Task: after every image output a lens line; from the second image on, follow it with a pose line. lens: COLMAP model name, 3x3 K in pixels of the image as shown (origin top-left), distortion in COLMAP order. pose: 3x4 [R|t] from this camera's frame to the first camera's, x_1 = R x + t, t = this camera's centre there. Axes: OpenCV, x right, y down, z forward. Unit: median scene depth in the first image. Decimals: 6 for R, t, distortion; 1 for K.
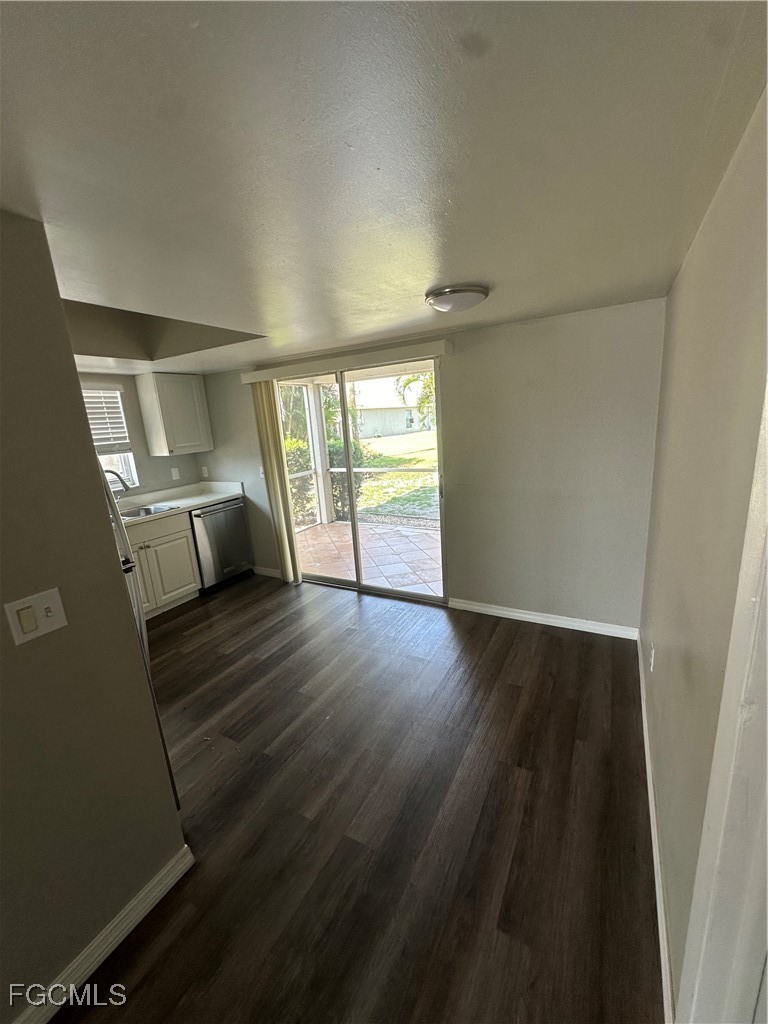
lens RADIAL K [[409.7, 0, 383.4], [0, 409.7, 515.2], [0, 0, 1]] dist [0.000815, 0.000003]
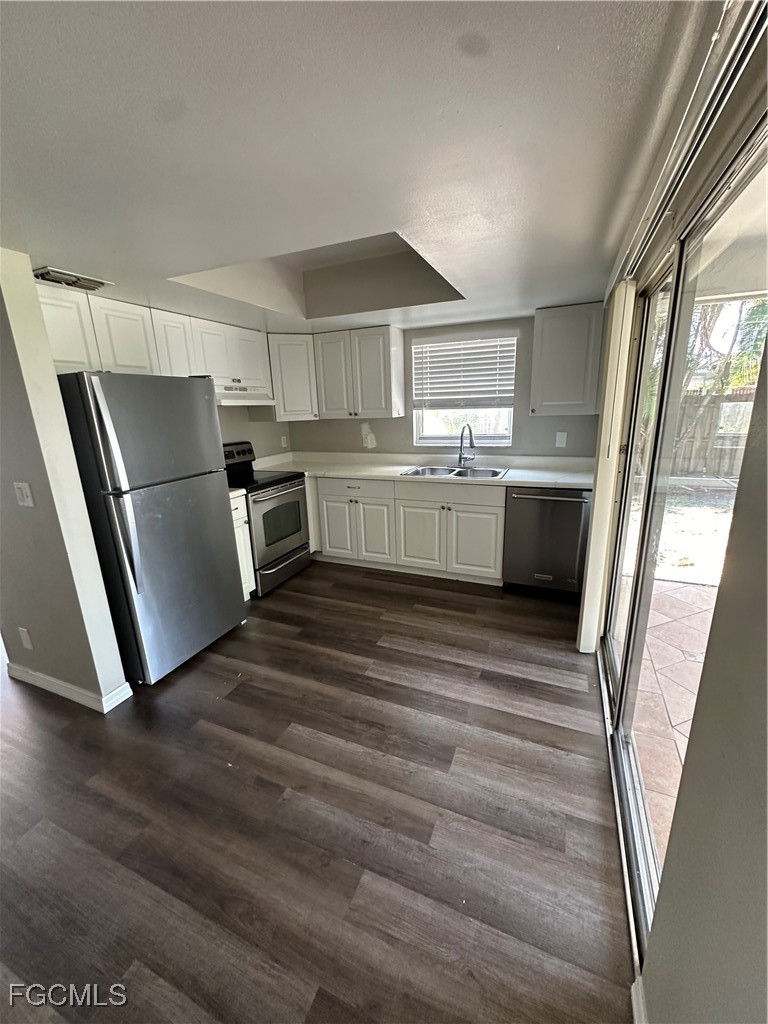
lens RADIAL K [[409.7, 0, 383.0], [0, 409.7, 512.6], [0, 0, 1]] dist [0.000815, 0.000003]
pose [[0.099270, 0.319178, -0.942481, 0.195216], [-0.209601, 0.932616, 0.293760, -0.101941], [0.972735, 0.168384, 0.159481, 0.440317]]
